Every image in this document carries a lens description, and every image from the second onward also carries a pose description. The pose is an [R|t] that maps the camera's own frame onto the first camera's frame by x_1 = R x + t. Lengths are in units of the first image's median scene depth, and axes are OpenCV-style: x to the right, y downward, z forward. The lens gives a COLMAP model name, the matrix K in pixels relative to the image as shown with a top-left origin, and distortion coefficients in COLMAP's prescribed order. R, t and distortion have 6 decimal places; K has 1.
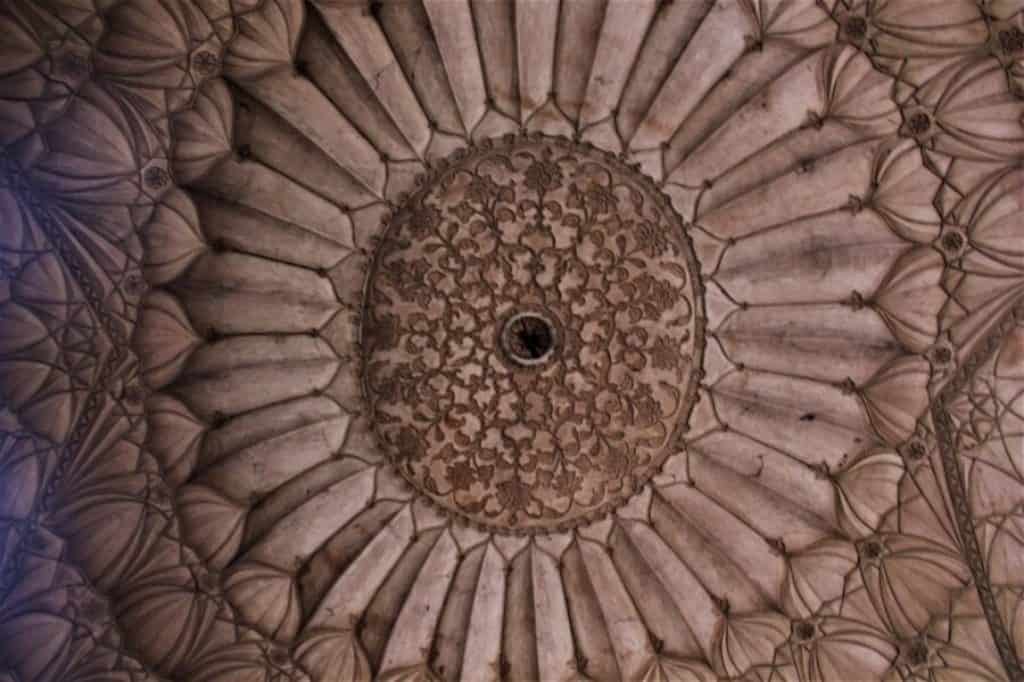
lens RADIAL K [[855.5, 0, 512.0], [0, 855.5, 341.0], [0, 0, 1]] dist [-0.172035, 0.167806]
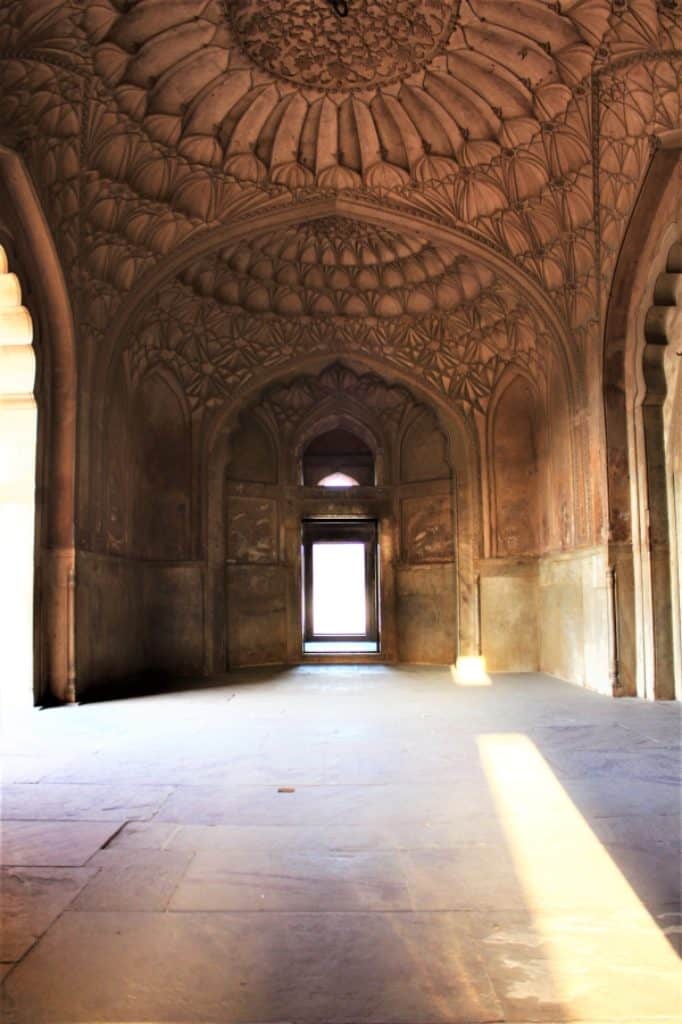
lens RADIAL K [[1561.6, 0, 341.0], [0, 1561.6, 512.0], [0, 0, 1]] dist [-0.022304, 0.024751]
pose [[0.996443, -0.014477, -0.083019, 0.239235], [0.083376, 0.312580, 0.946225, -2.341609], [0.012252, -0.949781, 0.312675, -0.693265]]
